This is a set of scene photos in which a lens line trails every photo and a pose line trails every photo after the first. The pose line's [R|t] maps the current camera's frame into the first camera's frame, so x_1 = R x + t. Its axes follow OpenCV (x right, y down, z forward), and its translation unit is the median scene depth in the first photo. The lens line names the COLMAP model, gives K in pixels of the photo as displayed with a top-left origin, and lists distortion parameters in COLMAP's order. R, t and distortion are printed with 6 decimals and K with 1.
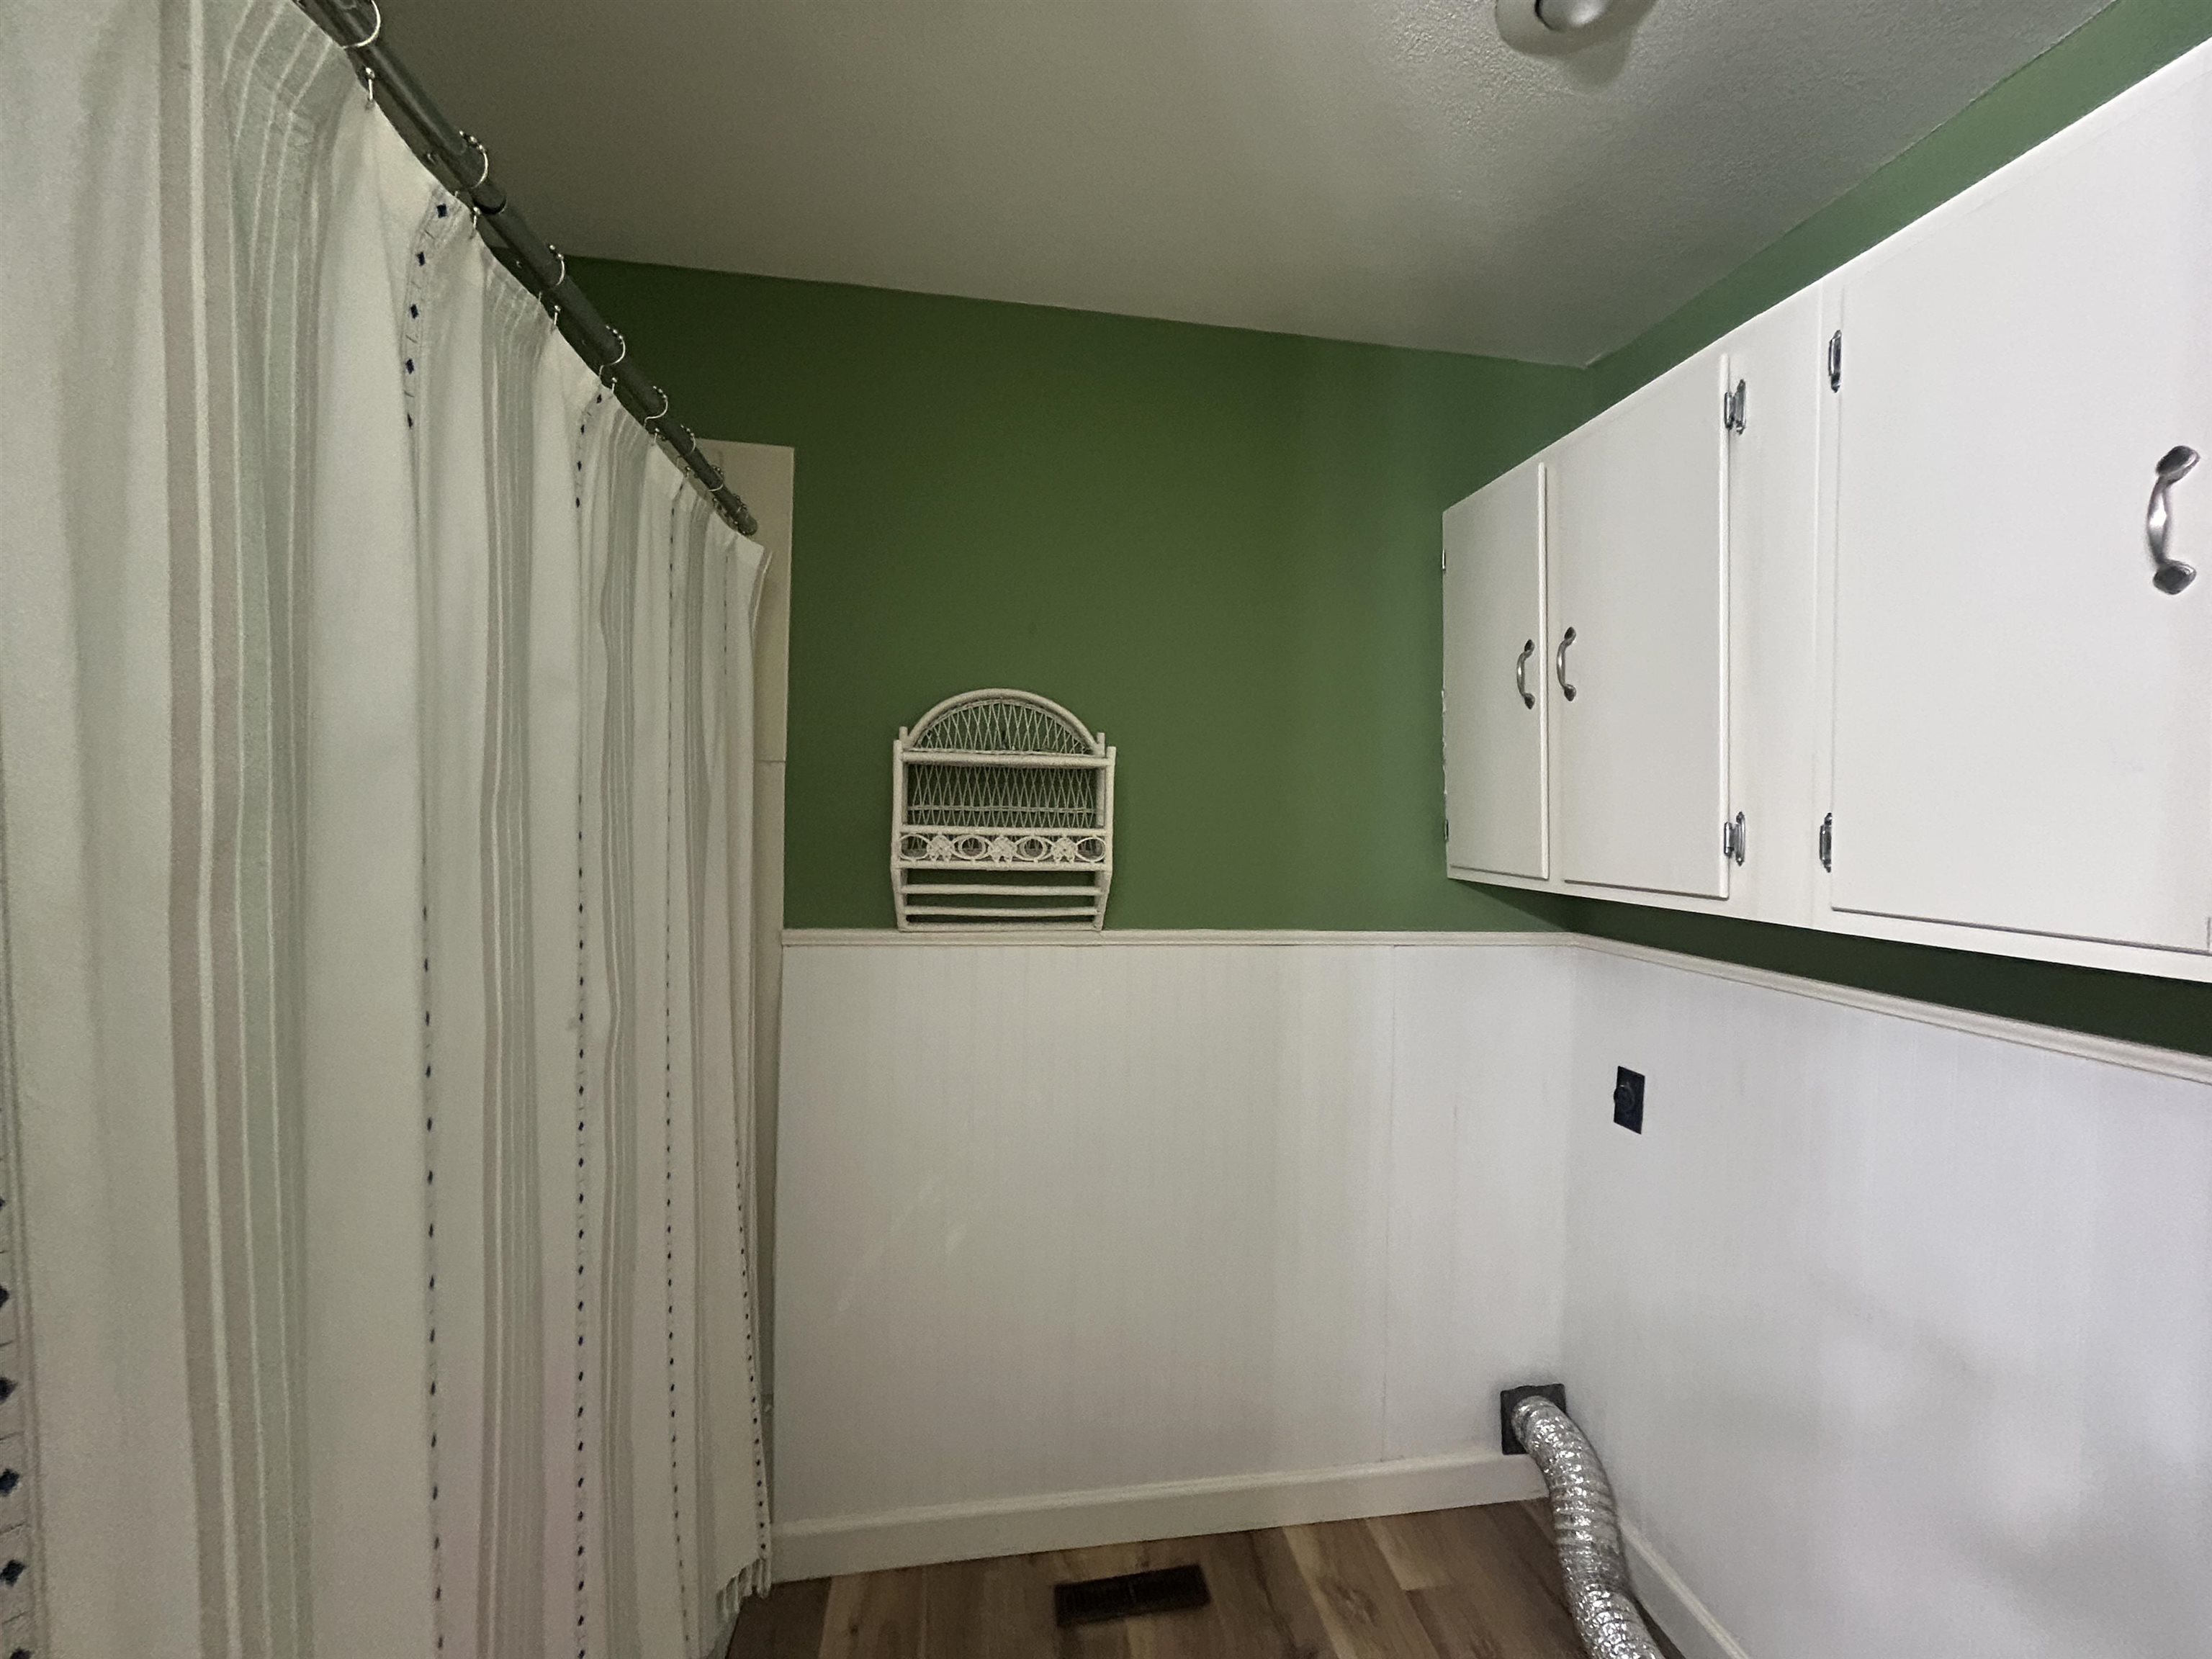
lens RADIAL K [[901.1, 0, 1111.6], [0, 901.1, 825.8], [0, 0, 1]] dist [-0.000350, -0.000085]
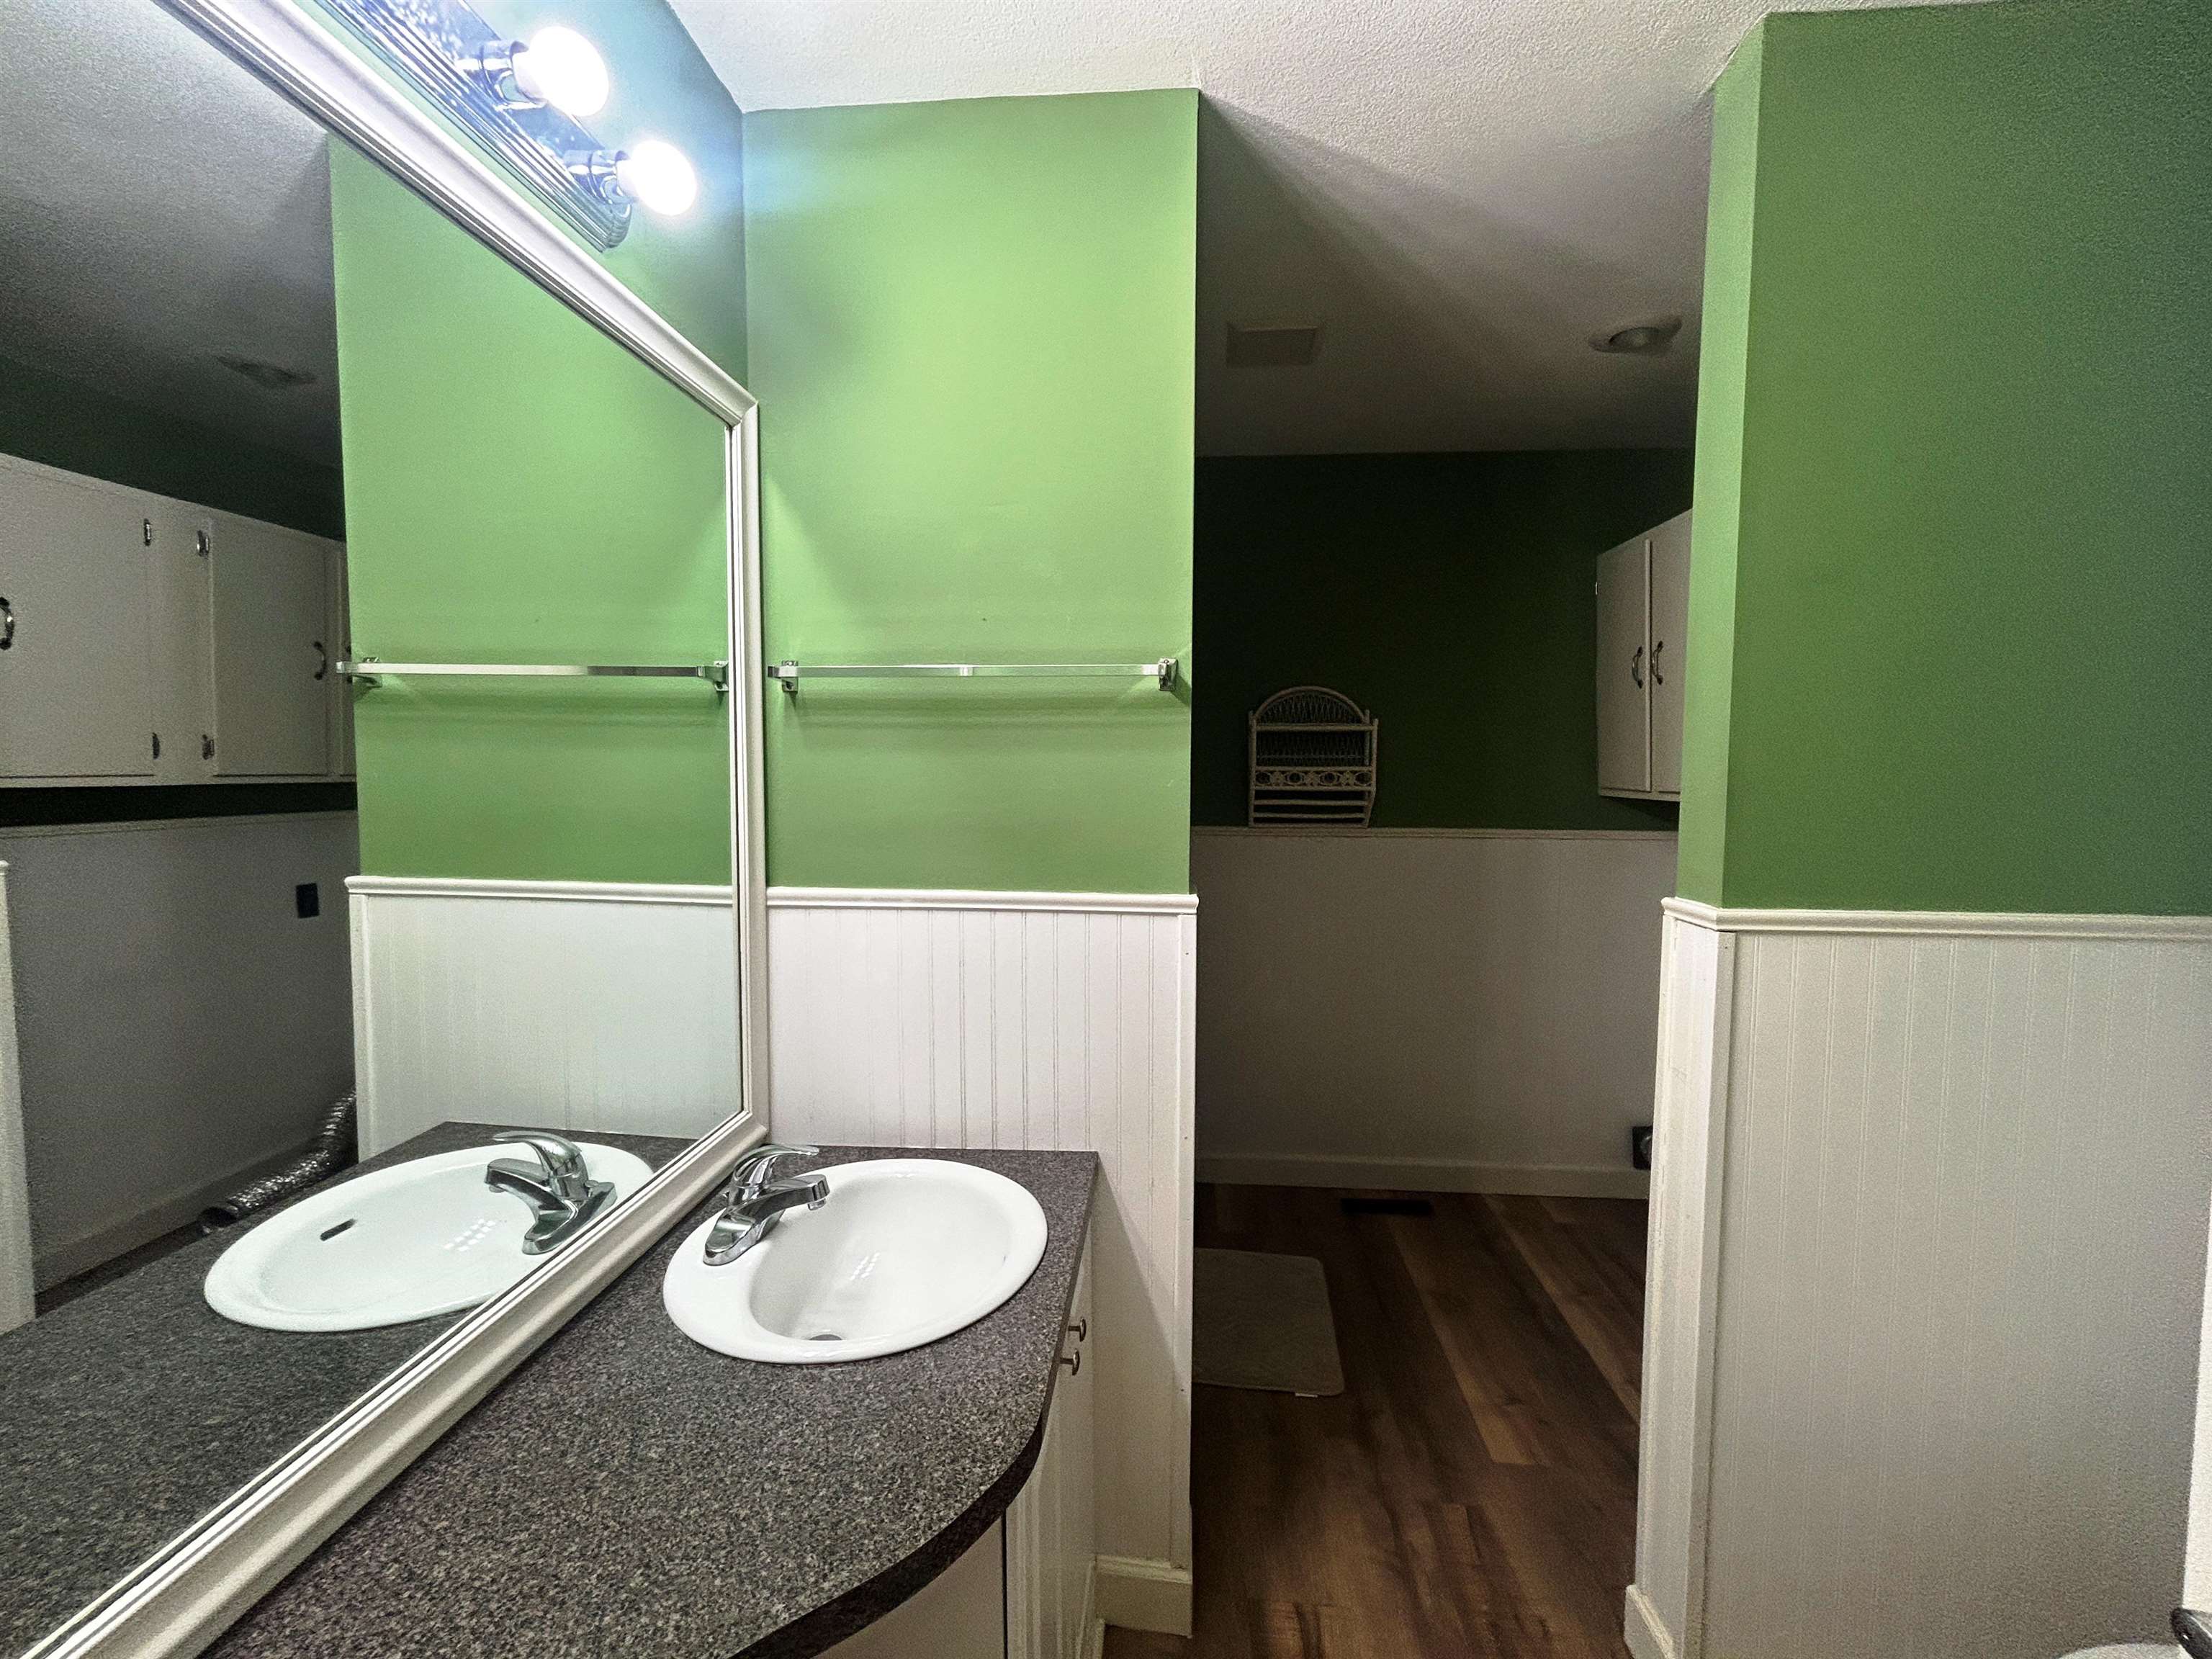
lens RADIAL K [[901.1, 0, 1111.6], [0, 901.1, 825.8], [0, 0, 1]] dist [-0.000350, -0.000085]
pose [[0.968290, -0.002044, -0.249820, -0.057909], [0.016070, 0.998405, 0.054119, 0.014896], [0.249311, -0.056418, 0.966779, -0.807105]]
